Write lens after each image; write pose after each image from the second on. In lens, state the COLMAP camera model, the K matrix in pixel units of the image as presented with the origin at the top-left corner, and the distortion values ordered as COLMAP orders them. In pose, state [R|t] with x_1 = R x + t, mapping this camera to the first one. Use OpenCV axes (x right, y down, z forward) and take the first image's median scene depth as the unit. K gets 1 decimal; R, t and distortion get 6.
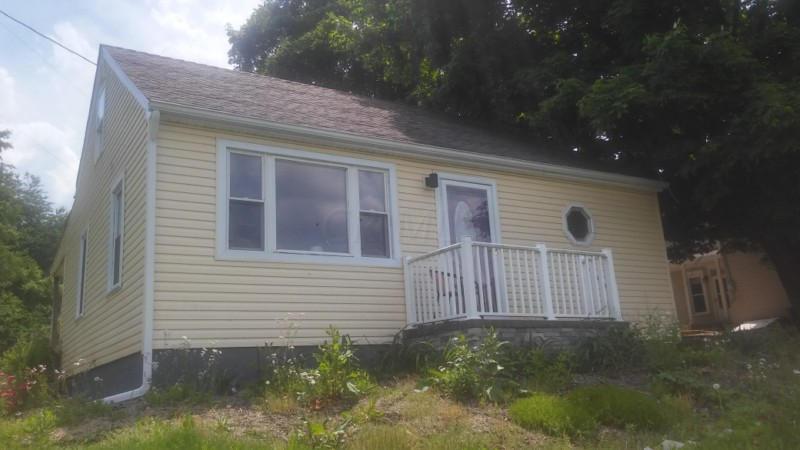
lens RADIAL K [[676.7, 0, 400.0], [0, 676.7, 225.0], [0, 0, 1]] dist [0.047555, 0.000512]
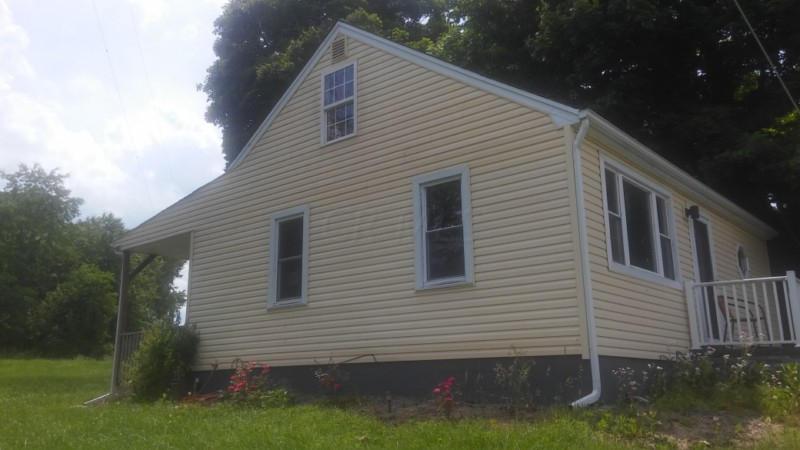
lens RADIAL K [[676.7, 0, 400.0], [0, 676.7, 225.0], [0, 0, 1]] dist [0.047555, 0.000512]
pose [[0.945765, 0.119770, 0.301968, -0.787032], [-0.118176, 0.992712, -0.023616, 0.039302], [-0.302595, -0.013350, 0.953026, 0.104619]]
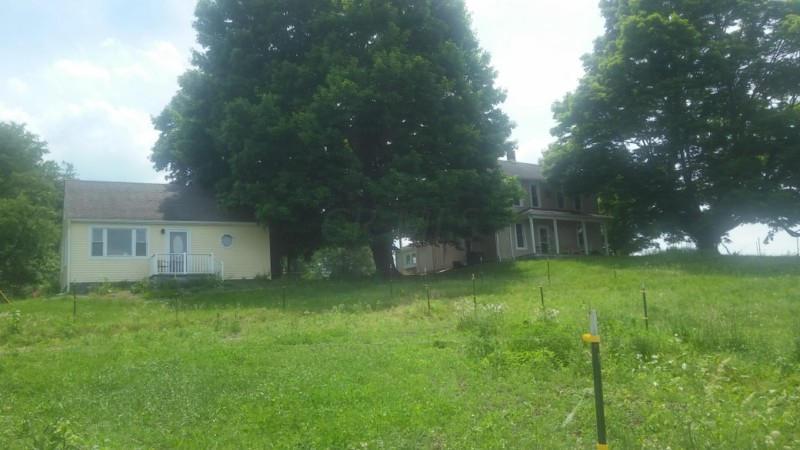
lens RADIAL K [[676.7, 0, 400.0], [0, 676.7, 225.0], [0, 0, 1]] dist [0.047555, 0.000512]
pose [[0.997915, -0.015799, -0.062582, 1.483251], [0.021020, 0.996272, 0.083668, -0.367328], [0.061026, -0.084809, 0.994527, -2.306763]]
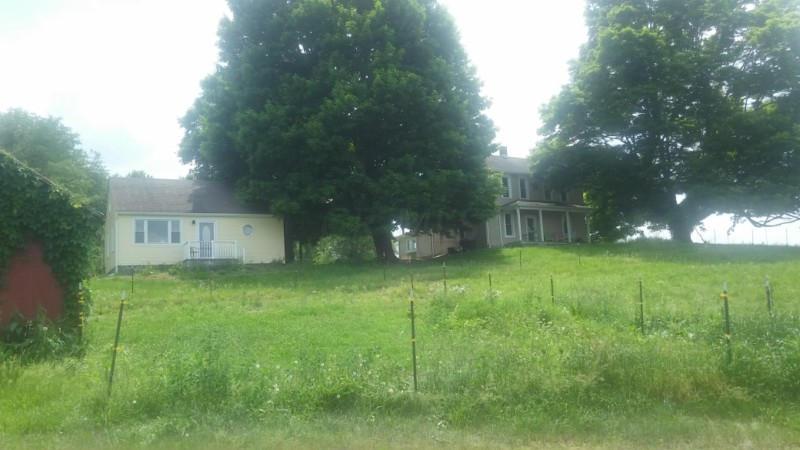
lens RADIAL K [[665.8, 0, 401.3], [0, 665.8, 247.6], [0, 0, 1]] dist [0.042539, -0.000048]
pose [[0.997002, -0.005113, -0.077204, 1.613746], [0.016156, 0.989576, 0.143099, -0.475539], [0.075667, -0.143917, 0.986693, -2.825412]]
